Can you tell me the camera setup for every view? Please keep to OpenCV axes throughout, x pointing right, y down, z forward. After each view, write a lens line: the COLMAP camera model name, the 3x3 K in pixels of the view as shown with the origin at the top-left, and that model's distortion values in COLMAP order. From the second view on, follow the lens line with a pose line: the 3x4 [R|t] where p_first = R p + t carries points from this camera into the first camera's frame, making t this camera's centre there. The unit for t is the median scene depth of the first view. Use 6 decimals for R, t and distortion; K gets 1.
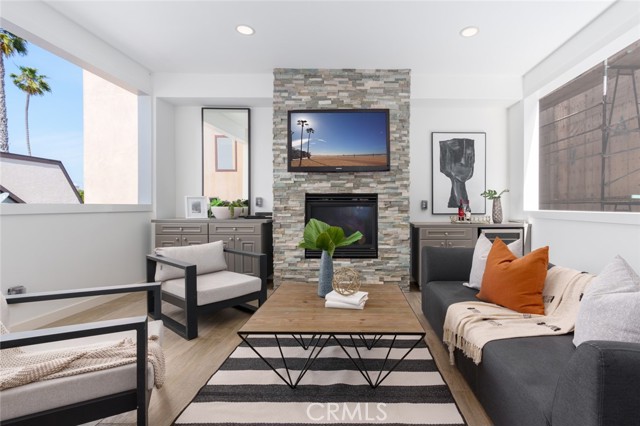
lens RADIAL K [[304.9, 0, 361.7], [0, 304.9, 208.5], [0, 0, 1]] dist [-0.002683, 0.000139]
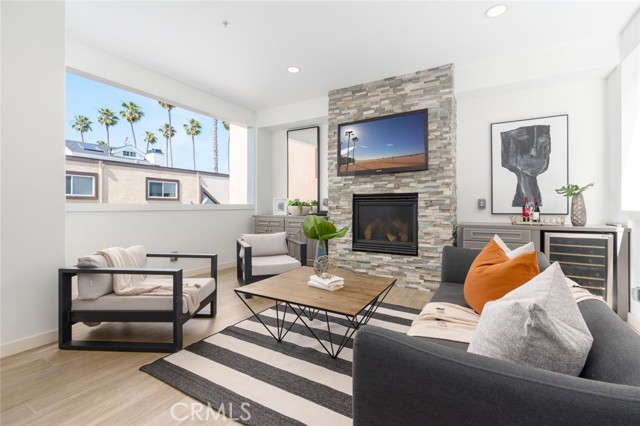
lens RADIAL K [[289.7, 0, 320.1], [0, 289.7, 206.3], [0, 0, 1]] dist [-0.002438, 0.000163]
pose [[0.858659, -0.001509, -0.512545, 0.268346], [-0.001857, 0.999980, -0.006056, 0.002507], [0.512544, 0.006152, 0.858639, 0.000713]]
